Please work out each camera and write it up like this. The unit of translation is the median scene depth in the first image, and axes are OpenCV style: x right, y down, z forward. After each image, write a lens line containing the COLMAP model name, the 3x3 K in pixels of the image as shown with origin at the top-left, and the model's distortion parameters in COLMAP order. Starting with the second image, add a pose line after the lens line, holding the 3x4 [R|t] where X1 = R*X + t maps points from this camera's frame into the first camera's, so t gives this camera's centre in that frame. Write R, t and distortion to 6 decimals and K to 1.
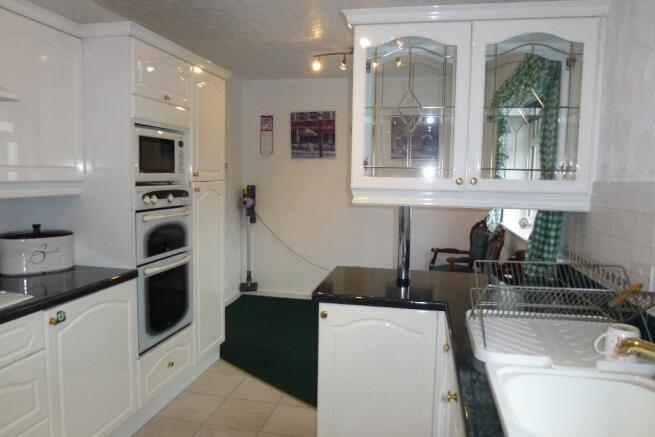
lens RADIAL K [[473.3, 0, 327.3], [0, 473.3, 219.2], [0, 0, 1]] dist [-0.048854, 0.015200]
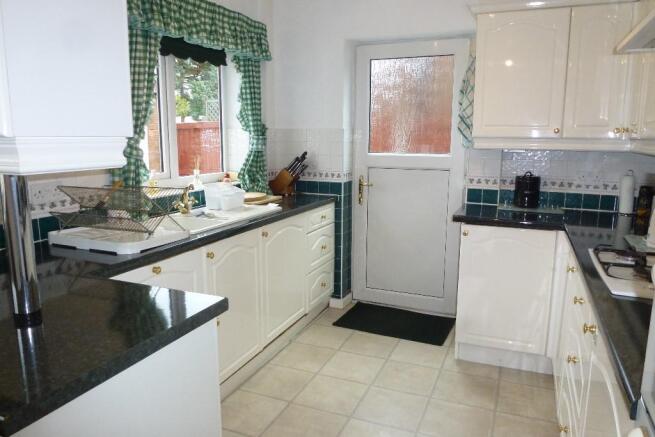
lens RADIAL K [[473.3, 0, 327.6], [0, 473.3, 220.7], [0, 0, 1]] dist [-0.048854, 0.015200]
pose [[-0.980541, -0.054023, 0.188736, -0.064735], [-0.001518, 0.963449, 0.267887, -0.113211], [-0.196309, 0.262388, -0.944783, 1.336387]]
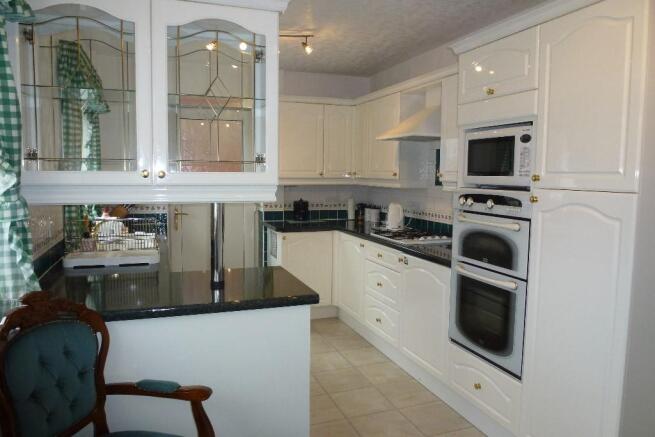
lens RADIAL K [[473.3, 0, 326.1], [0, 473.3, 215.7], [0, 0, 1]] dist [-0.048854, 0.015200]
pose [[-0.849088, 0.023681, -0.527721, 0.410248], [-0.071165, 0.984760, 0.158693, -0.146873], [0.523436, 0.172300, -0.834462, 1.640065]]
